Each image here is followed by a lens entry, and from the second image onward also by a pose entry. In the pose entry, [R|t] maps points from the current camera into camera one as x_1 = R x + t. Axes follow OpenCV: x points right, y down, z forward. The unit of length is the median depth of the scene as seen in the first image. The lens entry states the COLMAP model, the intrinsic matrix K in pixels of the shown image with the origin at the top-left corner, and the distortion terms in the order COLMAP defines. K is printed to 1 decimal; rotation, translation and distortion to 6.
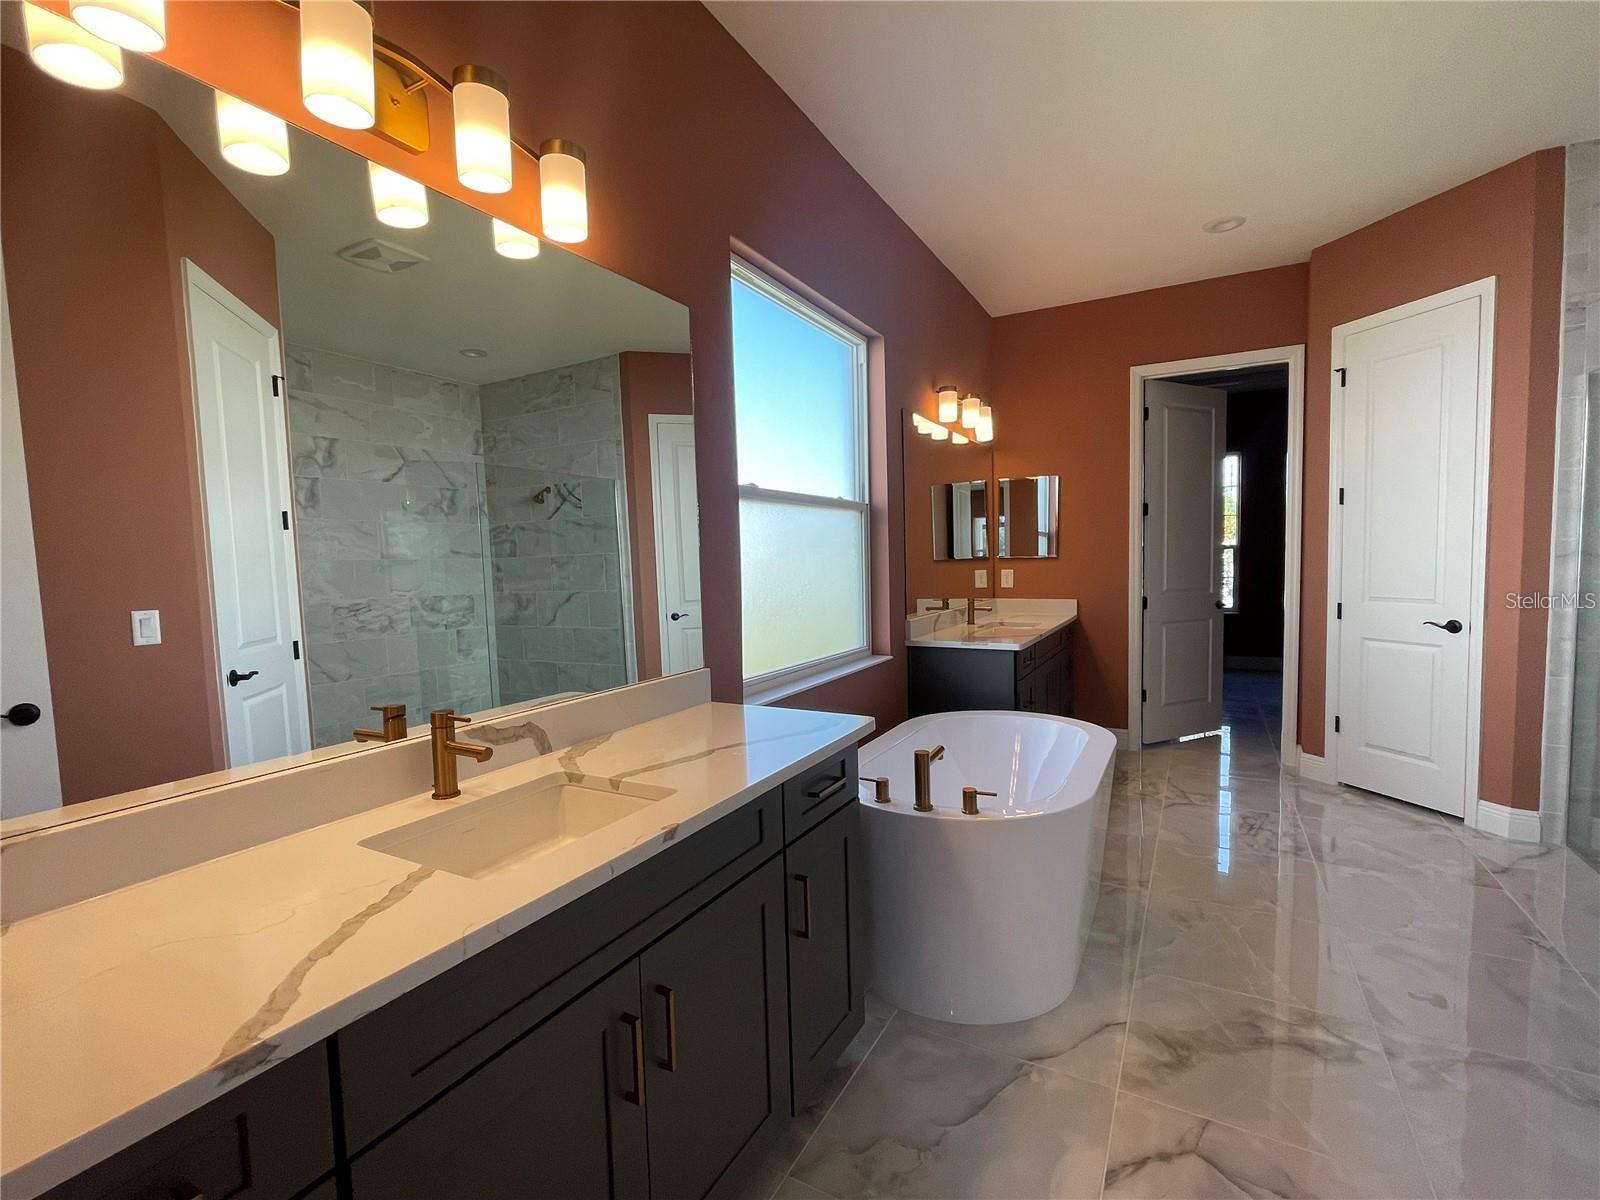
lens RADIAL K [[722.2, 0, 808.2], [0, 722.2, 602.9], [0, 0, 1]] dist [0.002766, 0.001409]
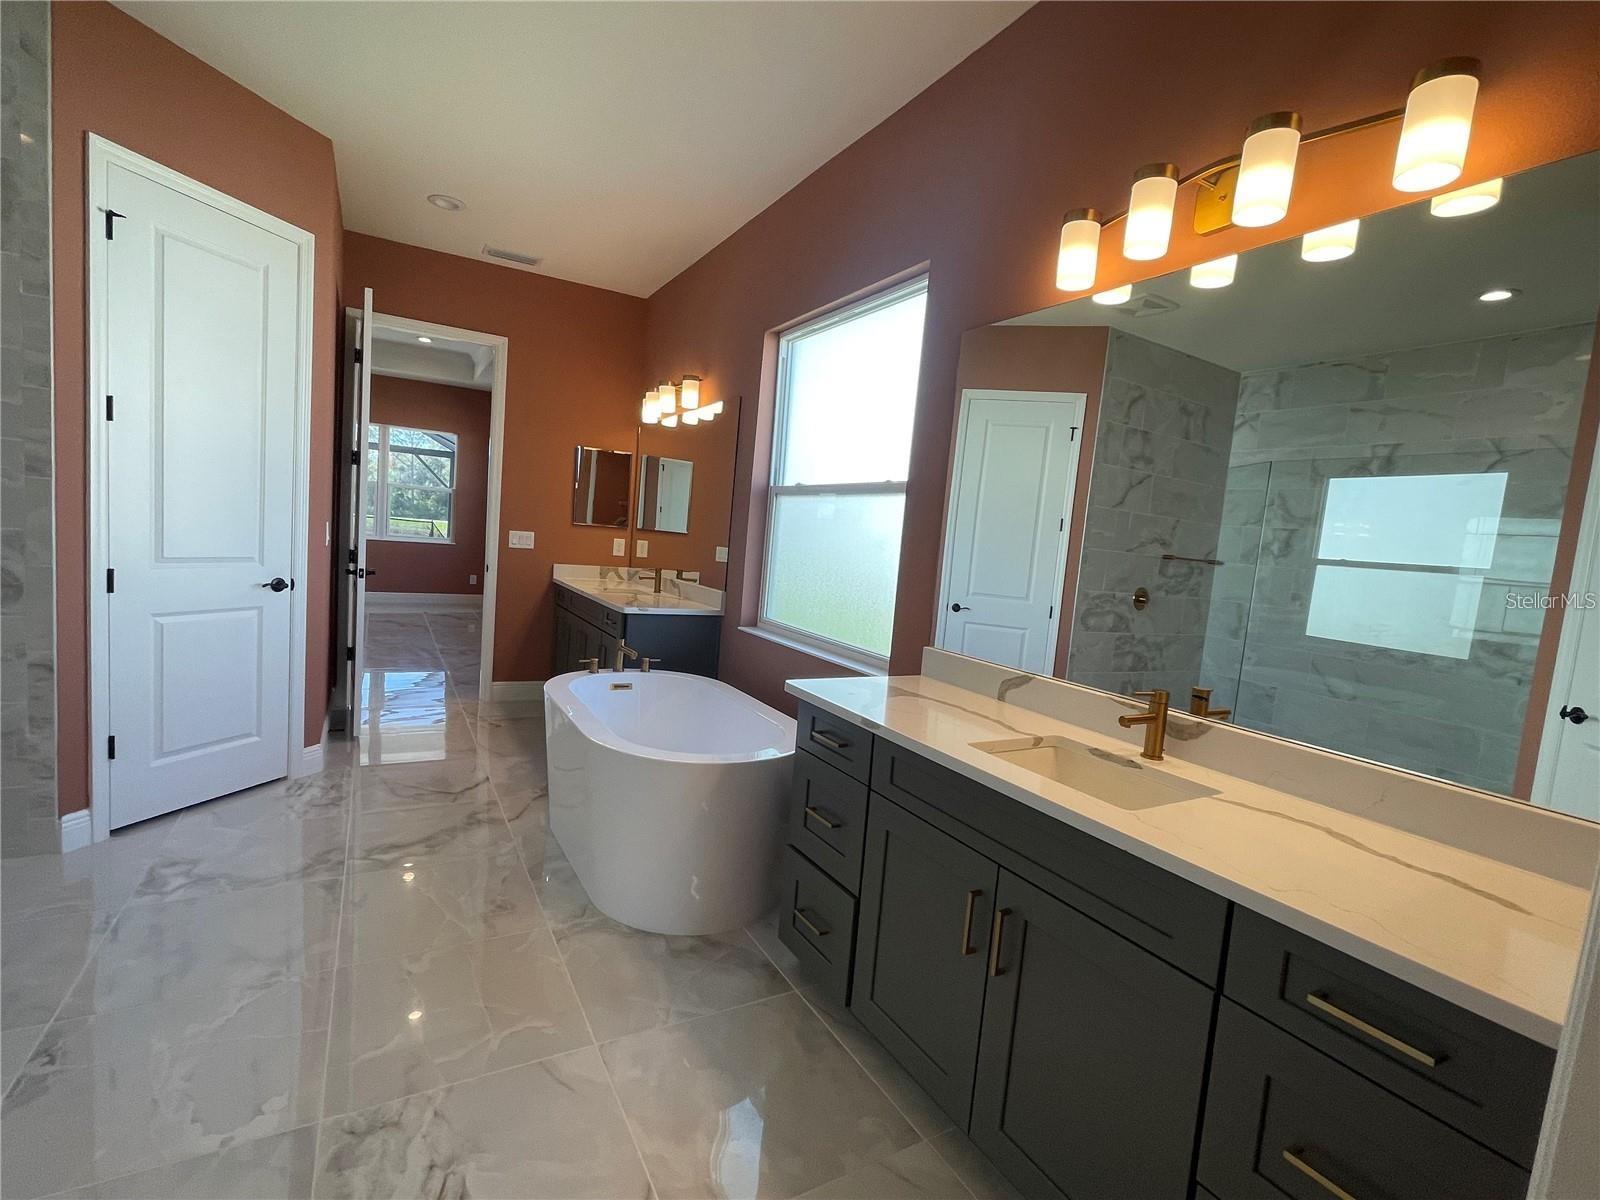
lens RADIAL K [[722.2, 0, 798.9], [0, 722.2, 600.7], [0, 0, 1]] dist [0.002766, 0.001409]
pose [[-0.518349, 0.062702, -0.852867, 0.530498], [-0.121651, 0.981759, 0.146114, -0.070523], [0.846472, 0.179490, -0.501266, 0.834928]]
